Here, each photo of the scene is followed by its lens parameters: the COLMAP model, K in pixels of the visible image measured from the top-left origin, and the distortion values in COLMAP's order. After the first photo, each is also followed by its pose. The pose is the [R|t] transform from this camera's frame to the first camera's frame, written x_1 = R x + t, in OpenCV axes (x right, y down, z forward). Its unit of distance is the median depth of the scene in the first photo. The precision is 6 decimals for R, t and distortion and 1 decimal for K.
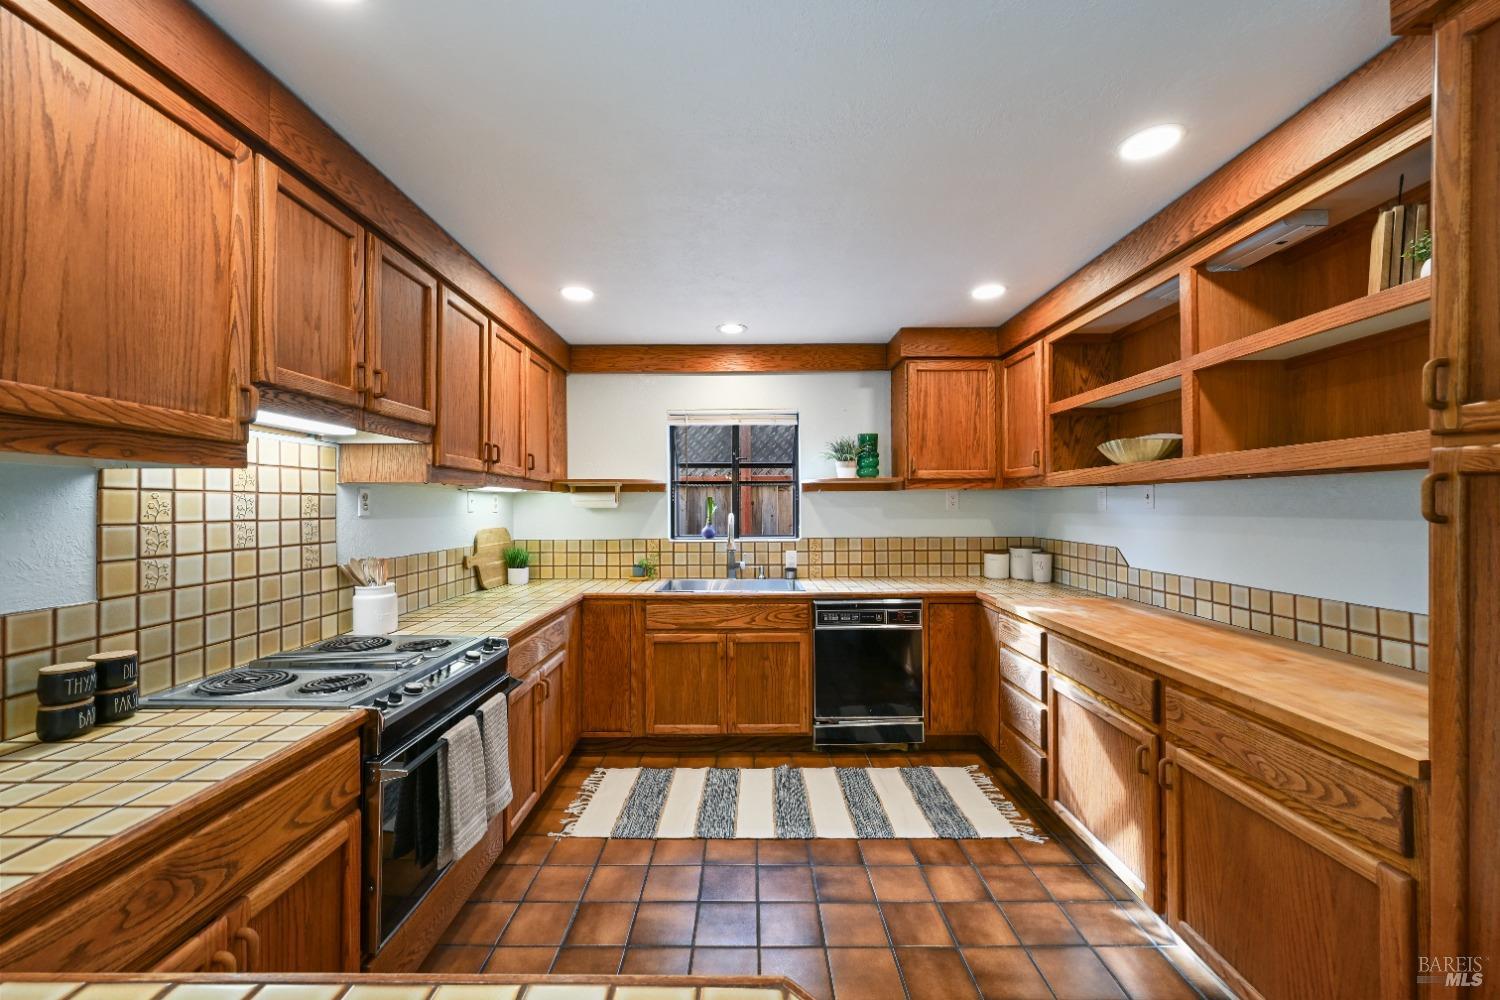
lens RADIAL K [[579.4, 0, 750.0], [0, 579.4, 500.0], [0, 0, 1]] dist [0.000292, 0.000071]
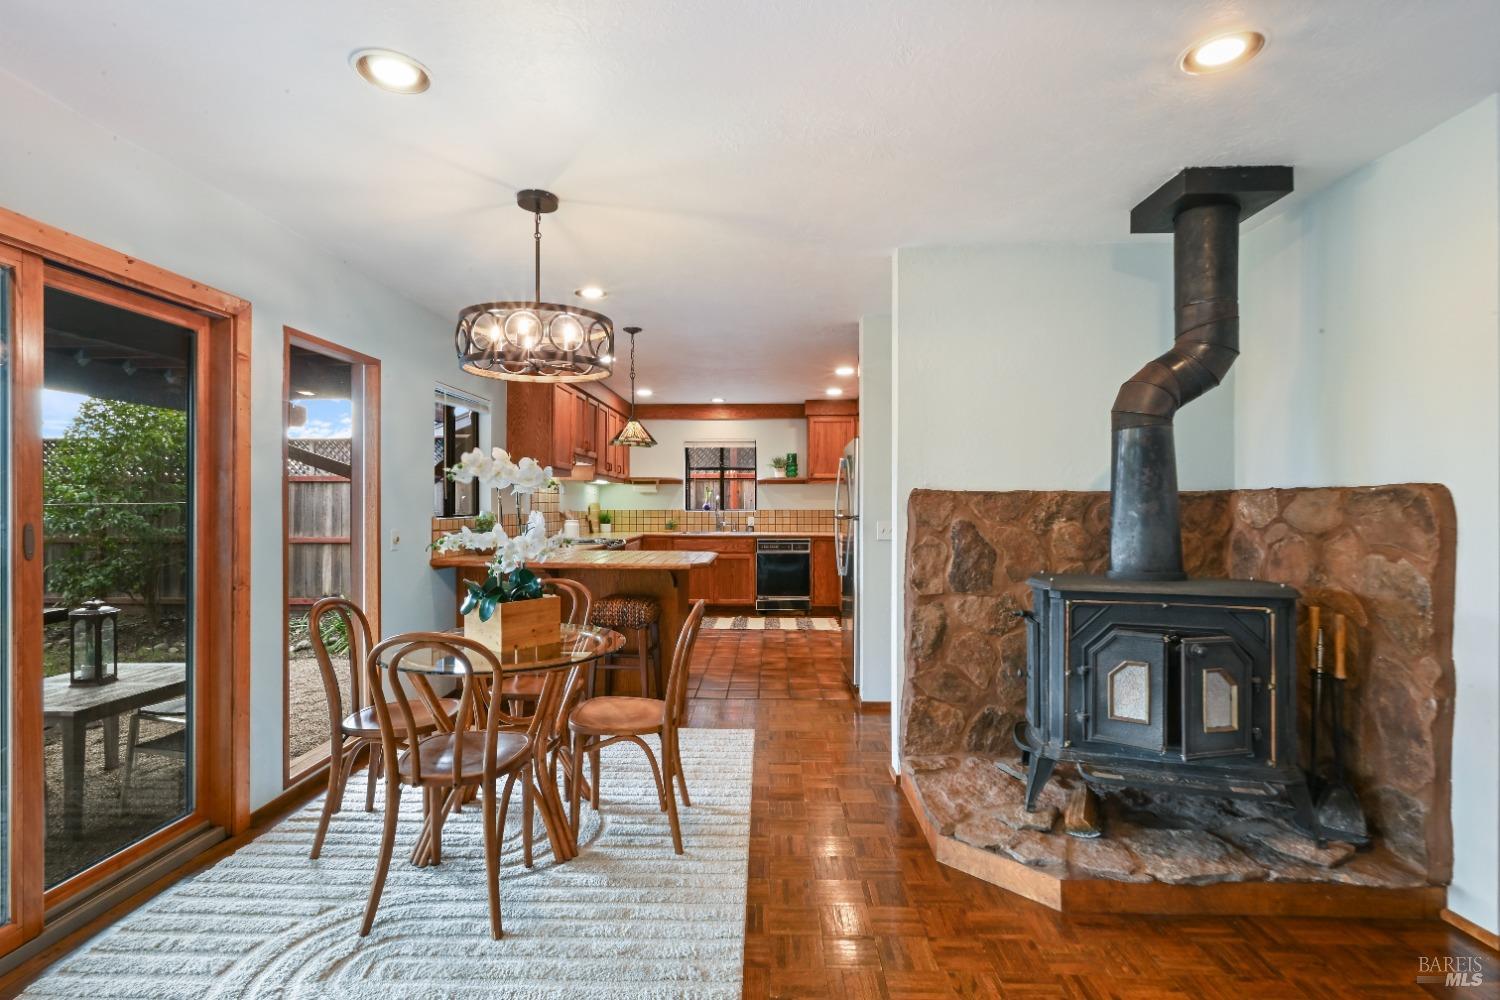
lens RADIAL K [[707.6, 0, 750.0], [0, 707.6, 500.0], [0, 0, 1]] dist [0.000147, -0.000002]
pose [[0.999381, 0.006319, -0.034611, 0.147259], [-0.006149, 0.999969, 0.005018, 0.023686], [0.034642, -0.004802, 0.999388, -1.258243]]
